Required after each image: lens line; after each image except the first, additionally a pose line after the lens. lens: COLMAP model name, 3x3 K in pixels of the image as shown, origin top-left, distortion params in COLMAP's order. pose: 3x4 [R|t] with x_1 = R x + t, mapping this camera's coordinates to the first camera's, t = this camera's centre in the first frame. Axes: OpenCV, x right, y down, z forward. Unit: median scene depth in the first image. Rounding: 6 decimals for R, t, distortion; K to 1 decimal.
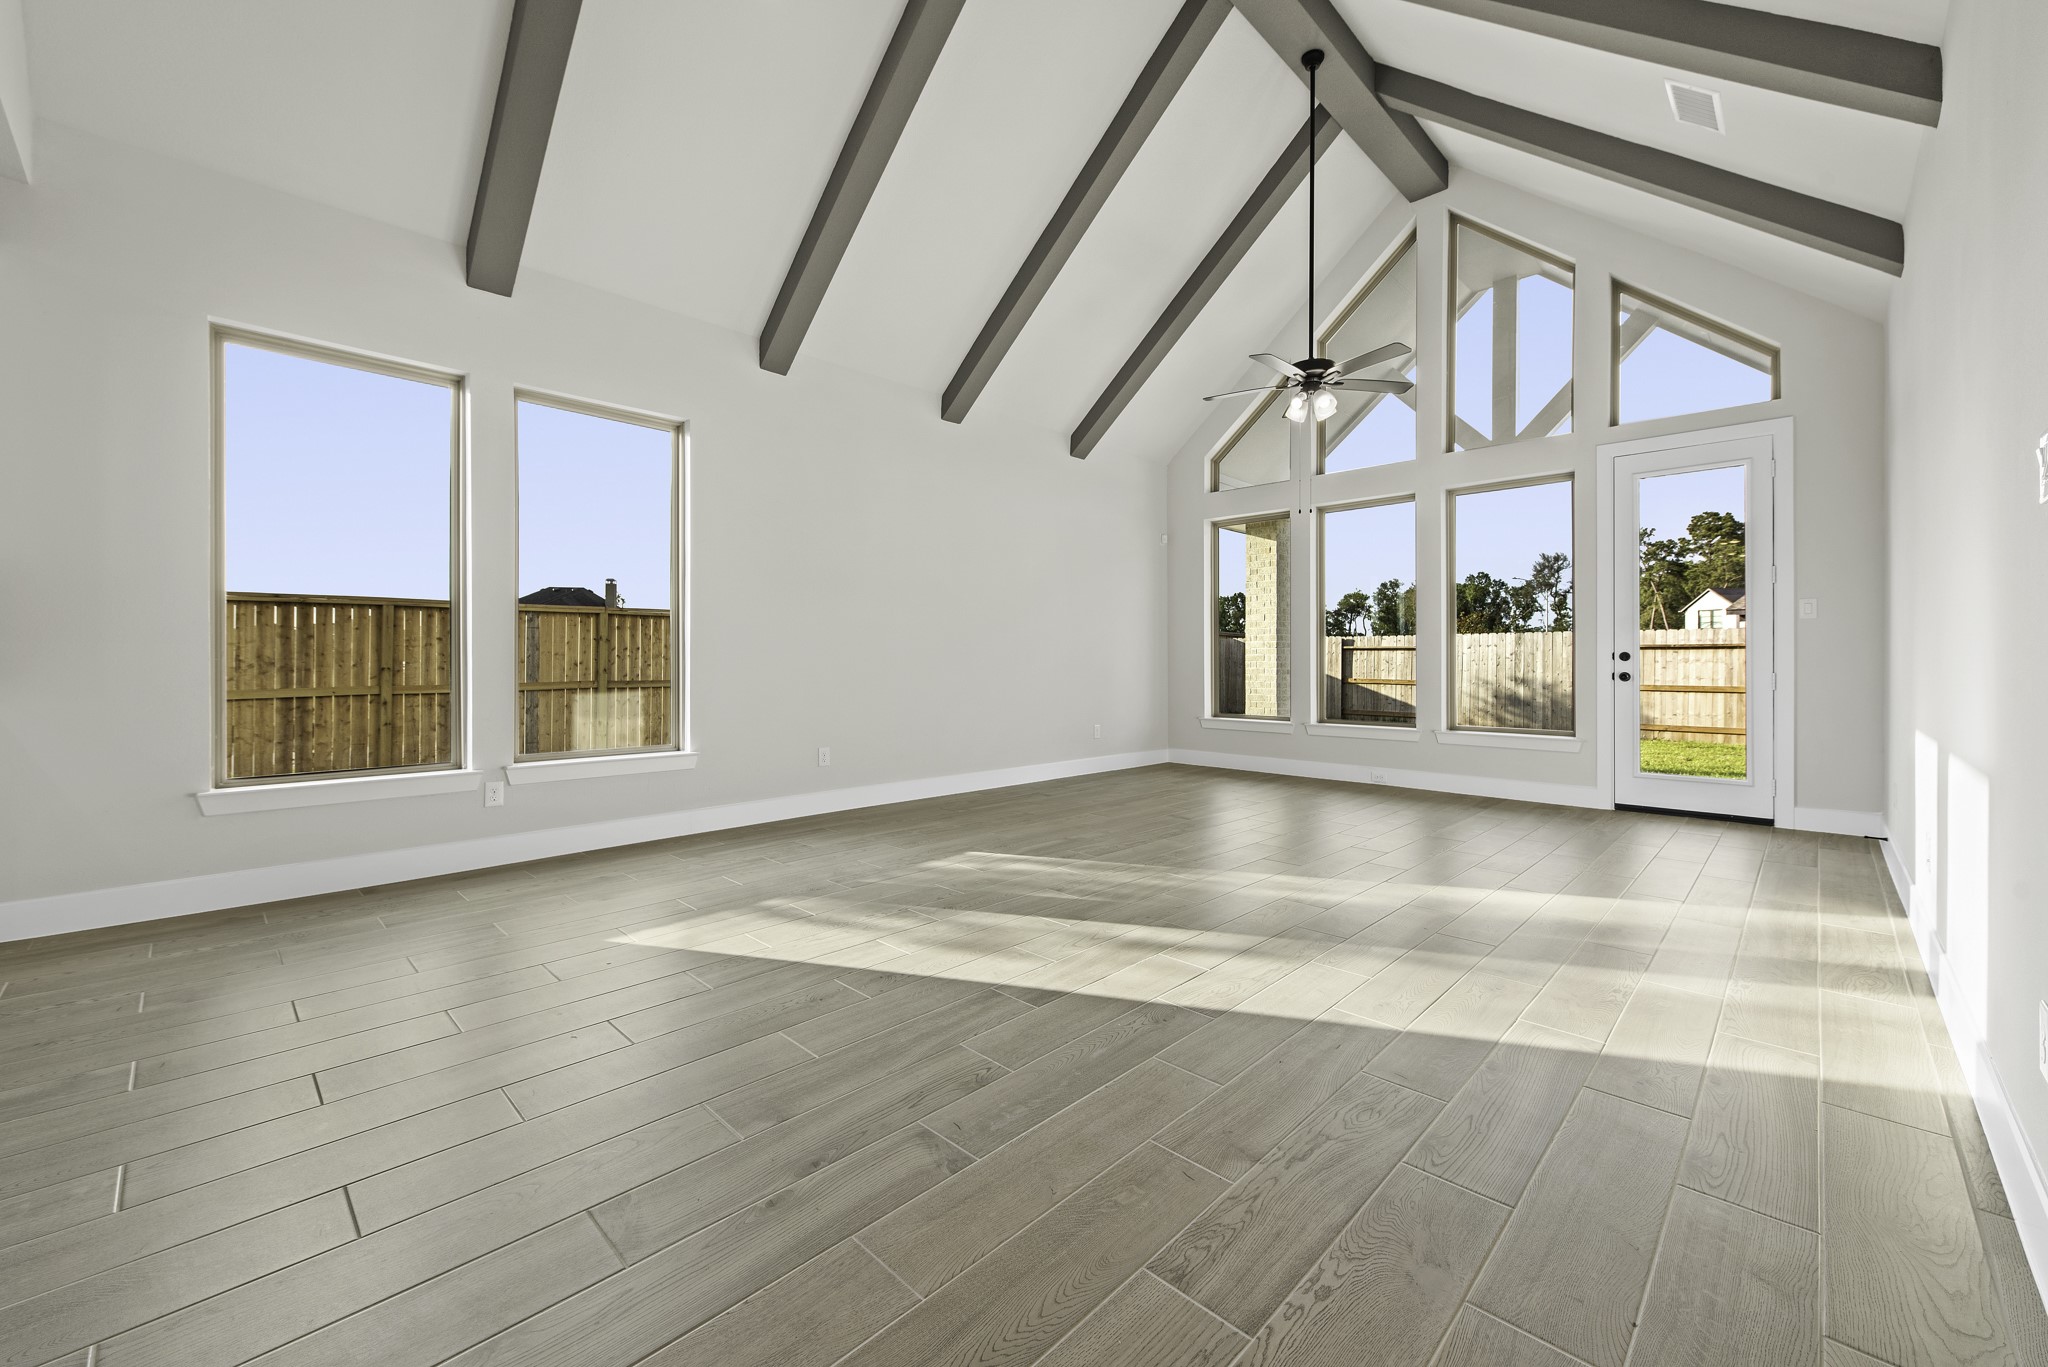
lens RADIAL K [[810.9, 0, 1019.5], [0, 810.9, 656.9], [0, 0, 1]] dist [0.001079, -0.000042]
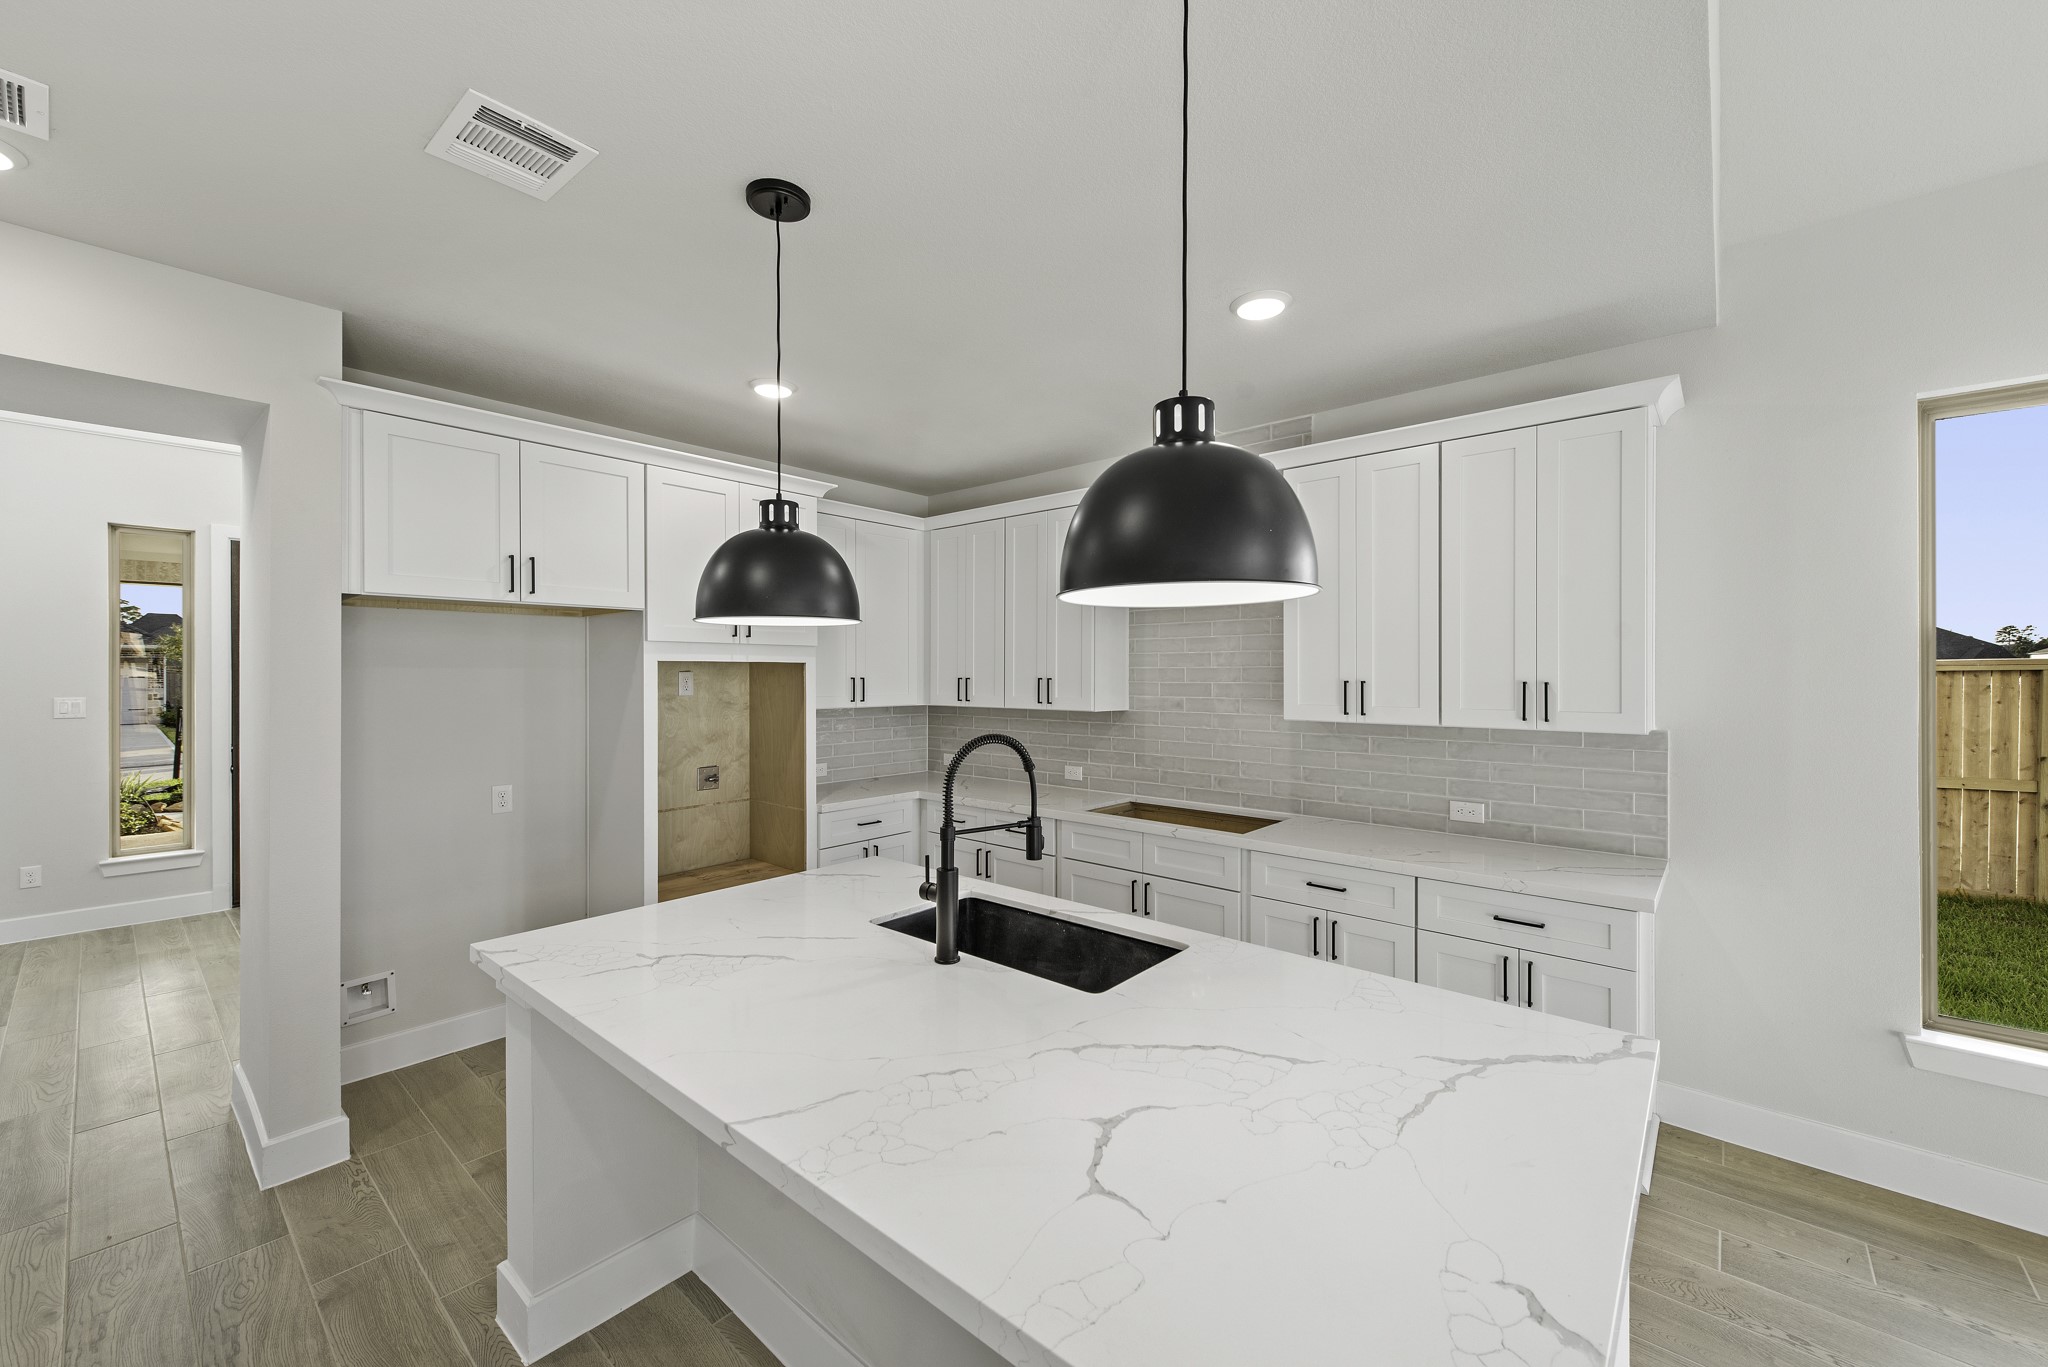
lens RADIAL K [[802.7, 0, 1030.4], [0, 802.7, 678.8], [0, 0, 1]] dist [0.013925, -0.004850]
pose [[0.061209, 0.005789, -0.998108, -0.106503], [0.004434, 0.999972, 0.006071, -0.058072], [0.998115, -0.004797, 0.061181, 0.049633]]
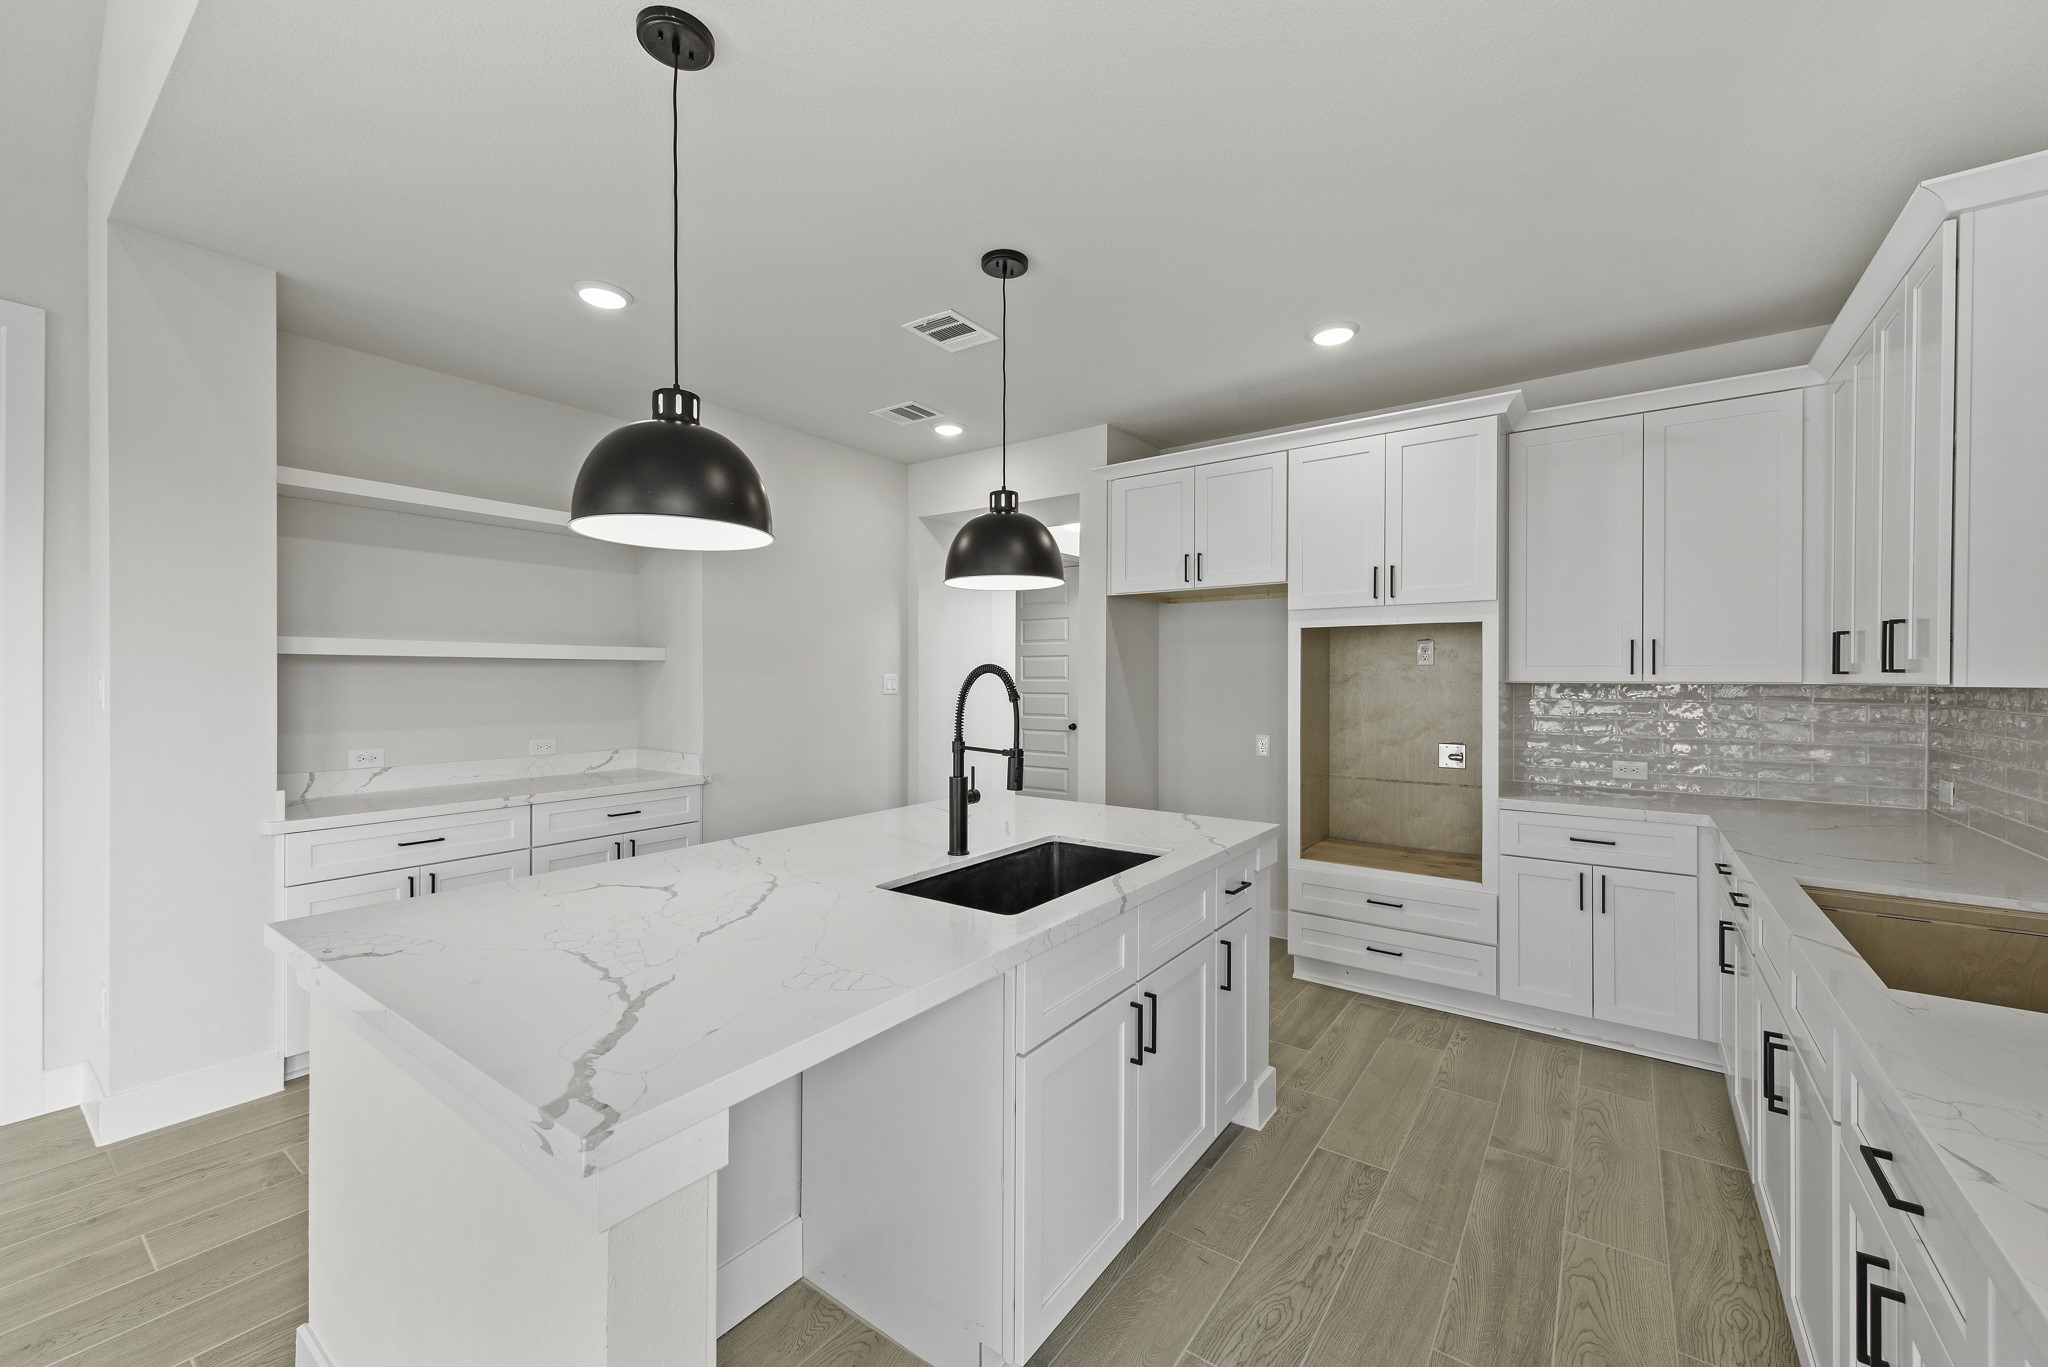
lens RADIAL K [[808.6, 0, 1021.7], [0, 808.6, 679.4], [0, 0, 1]] dist [0.014233, -0.000281]
pose [[-0.990629, -0.002870, -0.136549, -0.285957], [-0.002415, 0.999991, -0.003501, -0.038189], [0.136558, -0.003139, -0.990627, 0.271016]]
